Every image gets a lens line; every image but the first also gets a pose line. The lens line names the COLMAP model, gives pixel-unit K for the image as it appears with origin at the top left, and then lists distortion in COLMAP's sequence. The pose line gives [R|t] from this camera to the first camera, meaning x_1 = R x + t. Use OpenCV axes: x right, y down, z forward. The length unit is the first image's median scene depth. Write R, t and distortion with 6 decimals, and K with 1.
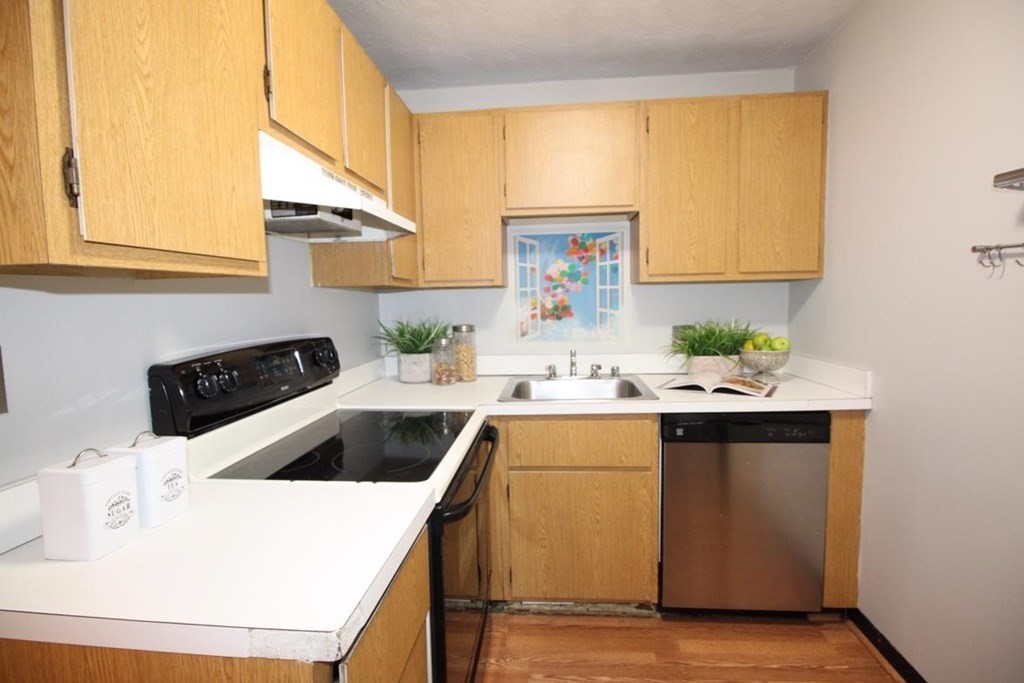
lens RADIAL K [[478.3, 0, 514.1], [0, 478.3, 342.0], [0, 0, 1]] dist [-0.005668, -0.008947]
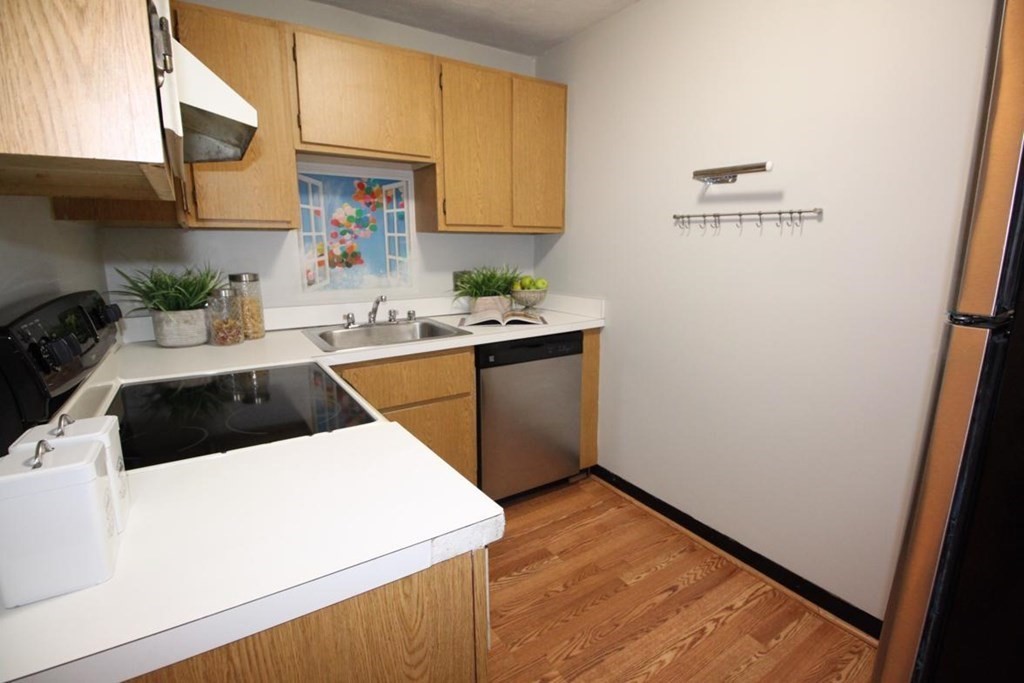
lens RADIAL K [[478.3, 0, 517.6], [0, 478.3, 342.8], [0, 0, 1]] dist [-0.005668, -0.008947]
pose [[0.786332, -0.102498, 0.609243, -0.295466], [0.042257, 0.992755, 0.112480, 0.014402], [-0.616358, -0.062702, 0.784966, 0.017999]]
